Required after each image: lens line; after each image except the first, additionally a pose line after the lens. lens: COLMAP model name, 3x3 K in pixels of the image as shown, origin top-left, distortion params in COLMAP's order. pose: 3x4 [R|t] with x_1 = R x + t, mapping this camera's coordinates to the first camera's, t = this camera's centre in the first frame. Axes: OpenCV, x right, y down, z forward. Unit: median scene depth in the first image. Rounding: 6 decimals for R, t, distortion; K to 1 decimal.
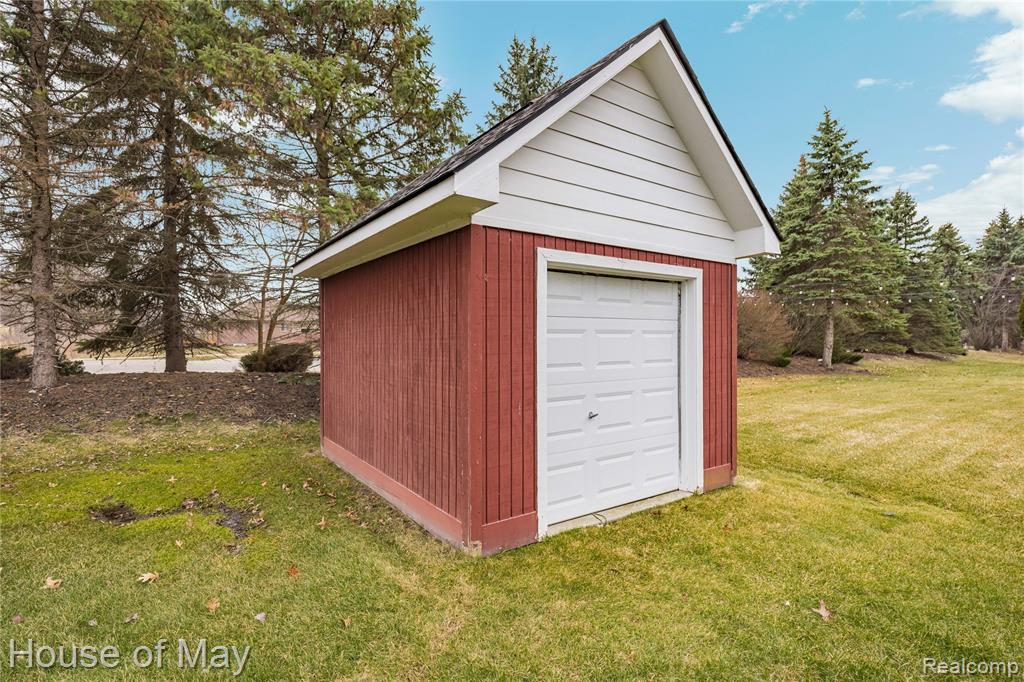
lens RADIAL K [[497.0, 0, 512.0], [0, 497.0, 341.0], [0, 0, 1]] dist [-0.000694, -0.000121]
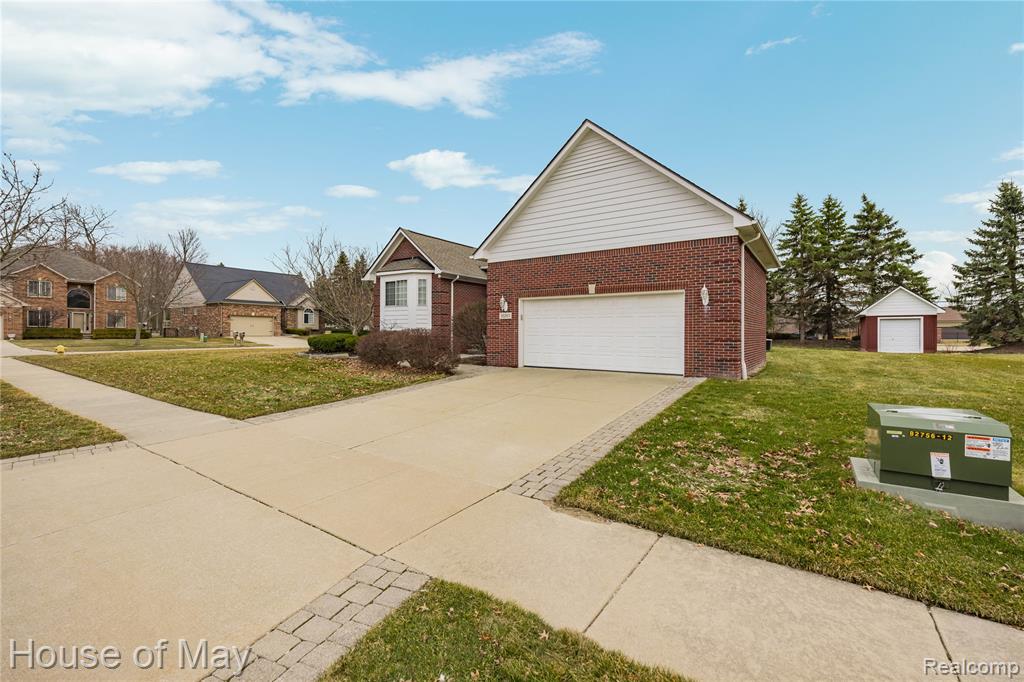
lens RADIAL K [[434.2, 0, 512.0], [0, 434.2, 341.0], [0, 0, 1]] dist [0.000263, -0.000019]
pose [[0.335994, 0.014069, -0.941759, 3.555073], [-0.000121, 0.999889, 0.014895, 0.064414], [0.941864, -0.004891, 0.335958, -5.236353]]
